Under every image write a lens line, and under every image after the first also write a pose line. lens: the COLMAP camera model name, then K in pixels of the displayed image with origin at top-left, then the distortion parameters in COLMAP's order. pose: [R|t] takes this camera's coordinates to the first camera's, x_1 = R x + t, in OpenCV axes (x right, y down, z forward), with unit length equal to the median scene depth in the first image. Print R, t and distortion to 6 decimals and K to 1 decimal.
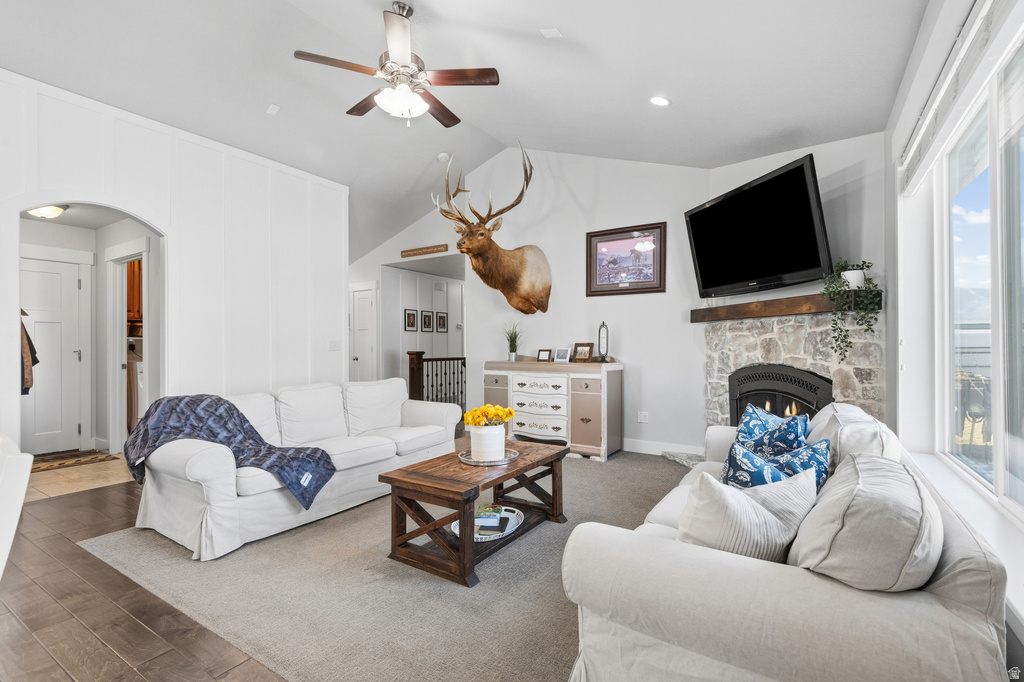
lens RADIAL K [[466.4, 0, 511.1], [0, 466.4, 337.3], [0, 0, 1]] dist [0.021277, -0.007794]
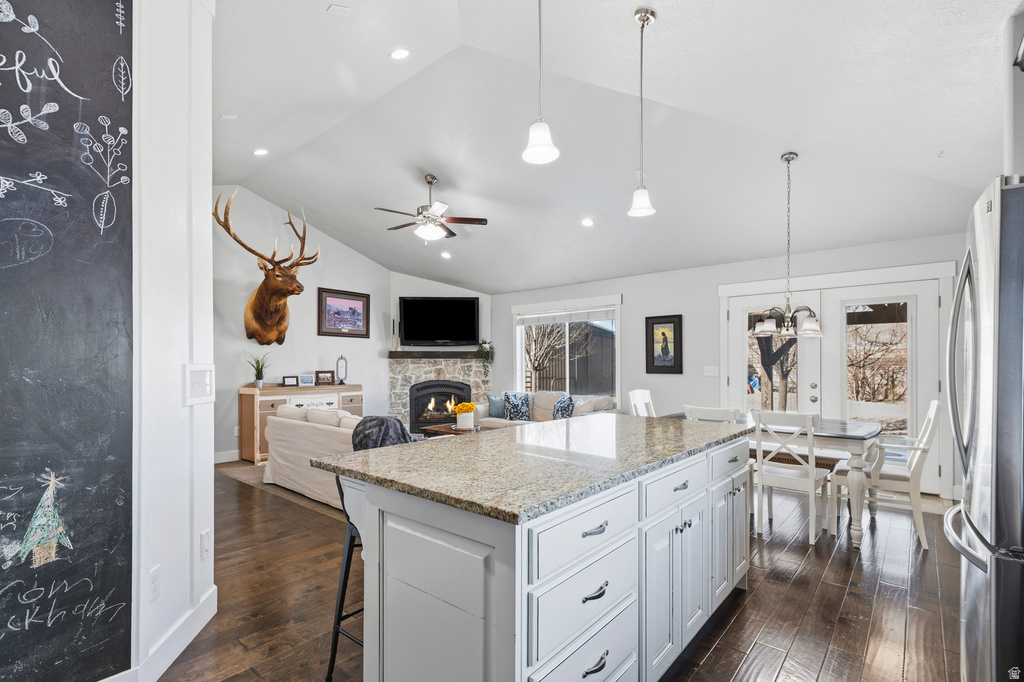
lens RADIAL K [[466.4, 0, 513.1], [0, 466.4, 358.2], [0, 0, 1]] dist [0.021277, -0.007794]
pose [[0.132045, 0.017667, 0.991086, -1.166161], [-0.014011, 0.999775, -0.015955, -0.010492], [-0.991145, -0.011779, 0.132263, 0.299973]]
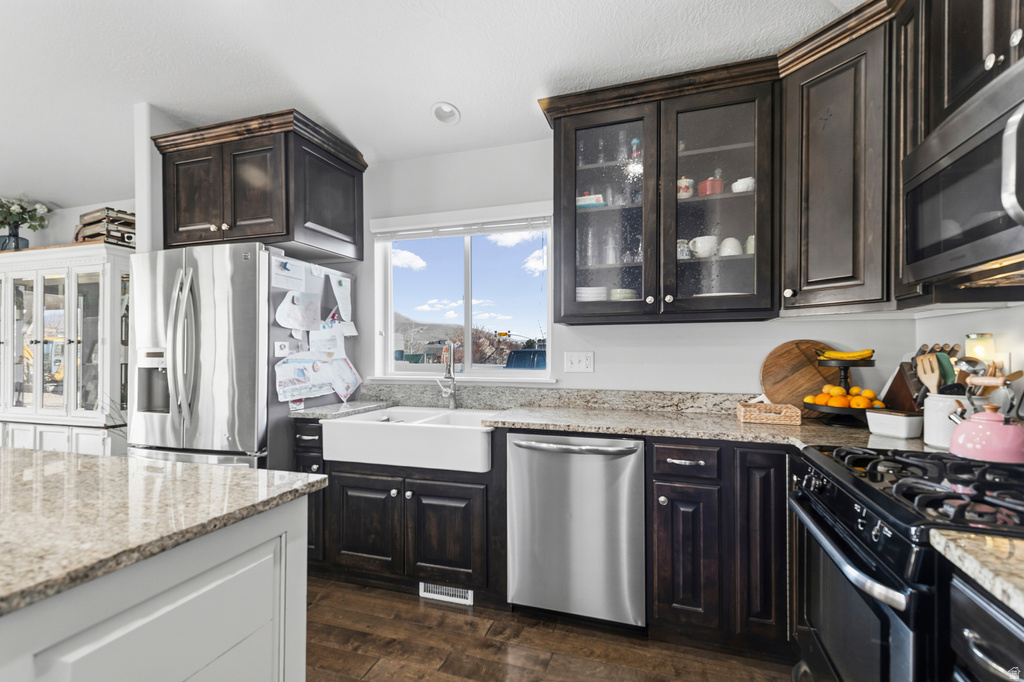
lens RADIAL K [[466.4, 0, 511.6], [0, 466.4, 355.5], [0, 0, 1]] dist [0.021277, -0.007794]
pose [[-0.970868, 0.009406, -0.239431, -0.986977], [0.010886, 0.999929, -0.004860, -0.003024], [0.239369, -0.007325, -0.970901, 0.584375]]
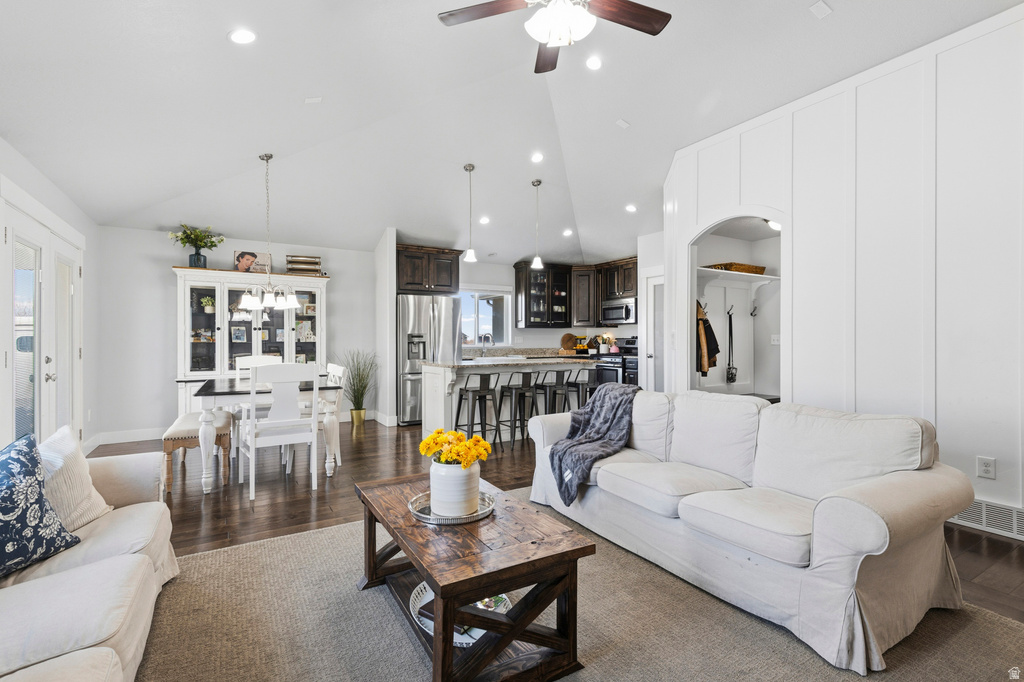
lens RADIAL K [[466.4, 0, 506.0], [0, 466.4, 342.8], [0, 0, 1]] dist [0.021277, -0.007794]
pose [[-0.449983, 0.013074, -0.892942, 0.309653], [0.018225, 0.999819, 0.005454, 0.004207], [0.892851, -0.013819, -0.450140, 0.787386]]
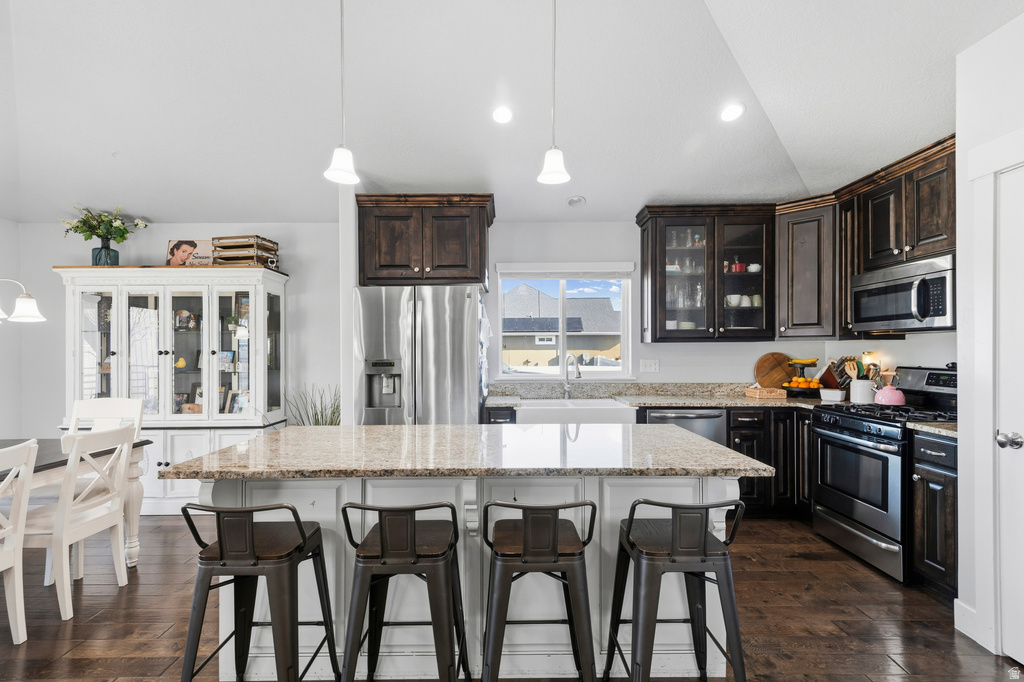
lens RADIAL K [[466.4, 0, 511.0], [0, 466.4, 352.7], [0, 0, 1]] dist [0.021277, -0.007794]
pose [[-0.846547, 0.013069, -0.532153, -0.527897], [0.017755, 0.999836, -0.003690, -0.022357], [0.532017, -0.012572, -0.846640, 0.664149]]
